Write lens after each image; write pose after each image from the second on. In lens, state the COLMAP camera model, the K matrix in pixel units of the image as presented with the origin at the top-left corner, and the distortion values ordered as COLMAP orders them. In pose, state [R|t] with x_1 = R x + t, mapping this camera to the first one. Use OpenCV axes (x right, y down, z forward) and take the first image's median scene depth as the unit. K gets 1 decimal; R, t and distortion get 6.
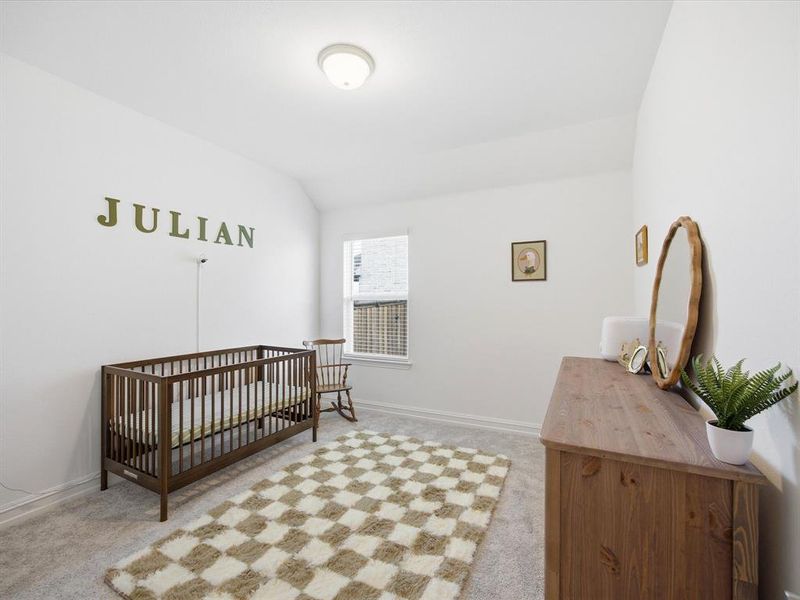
lens RADIAL K [[353.9, 0, 400.0], [0, 353.9, 300.0], [0, 0, 1]] dist [-0.011616, 0.000383]
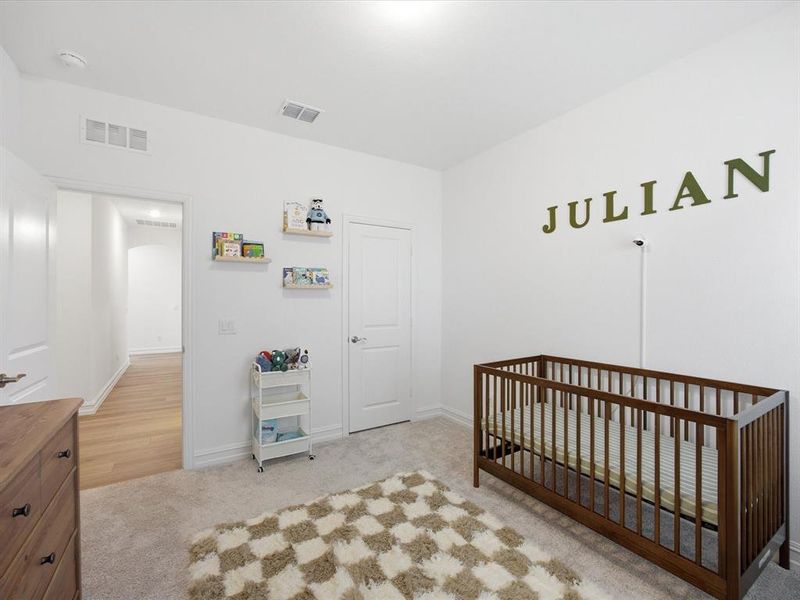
lens RADIAL K [[353.9, 0, 400.0], [0, 353.9, 300.0], [0, 0, 1]] dist [-0.011616, 0.000383]
pose [[-0.512264, -0.003190, -0.858822, 0.335701], [0.001966, 0.999986, -0.004886, 0.009242], [0.858826, -0.004192, -0.512251, 1.000366]]
